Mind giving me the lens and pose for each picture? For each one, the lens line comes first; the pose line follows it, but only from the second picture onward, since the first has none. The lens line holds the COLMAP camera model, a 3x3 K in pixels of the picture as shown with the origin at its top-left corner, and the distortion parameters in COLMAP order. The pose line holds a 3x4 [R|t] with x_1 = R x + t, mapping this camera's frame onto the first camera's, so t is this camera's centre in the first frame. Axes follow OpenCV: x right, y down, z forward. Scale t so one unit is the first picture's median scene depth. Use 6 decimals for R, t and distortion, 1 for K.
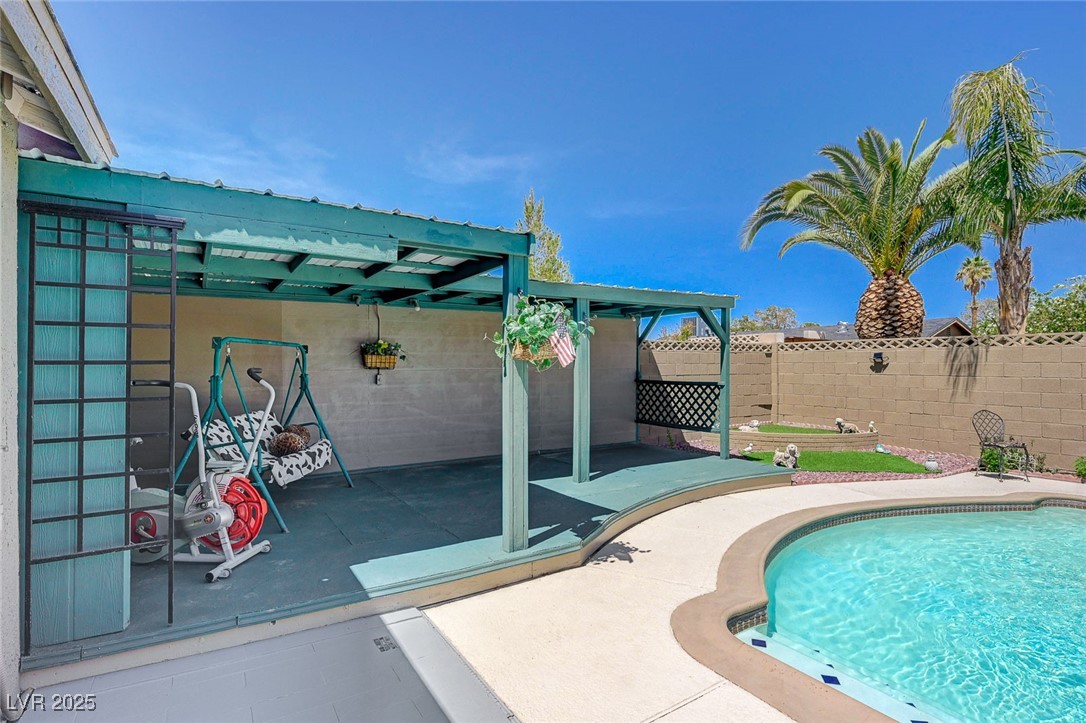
lens RADIAL K [[548.3, 0, 543.0], [0, 548.3, 361.5], [0, 0, 1]] dist [-0.002812, -0.000587]
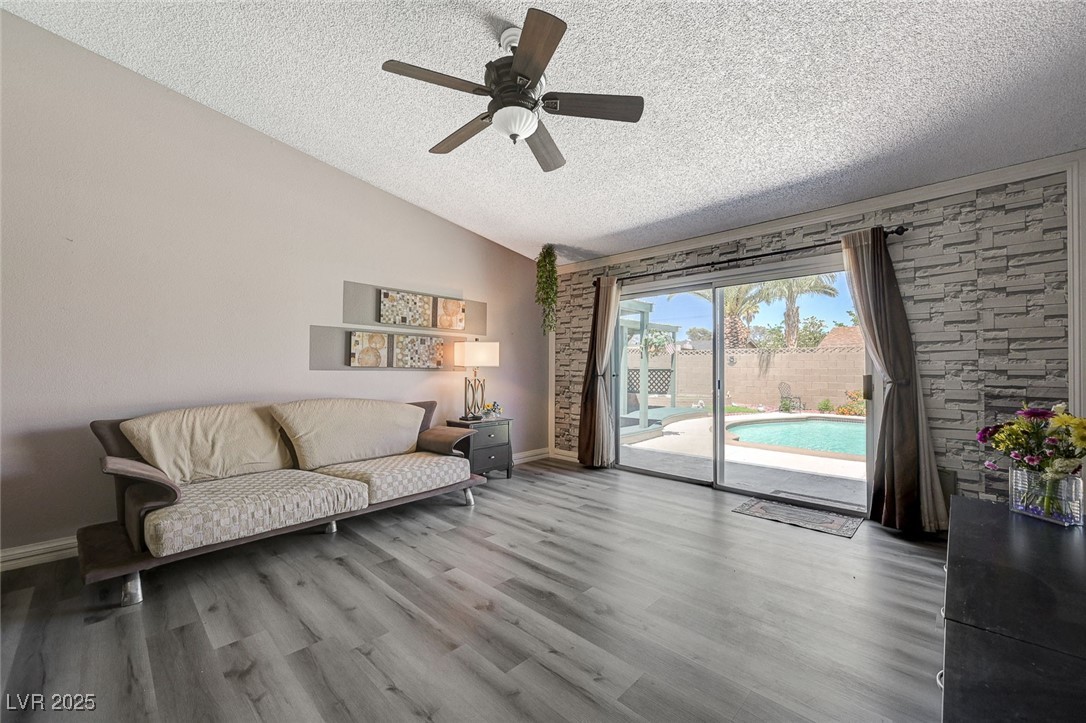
lens RADIAL K [[437.9, 0, 543.0], [0, 437.9, 361.5], [0, 0, 1]] dist [-0.001095, -0.000352]
pose [[0.970843, 0.009354, 0.239535, -0.490981], [-0.007114, 0.999923, -0.010212, 0.027952], [-0.239612, 0.008210, 0.970834, -0.421509]]
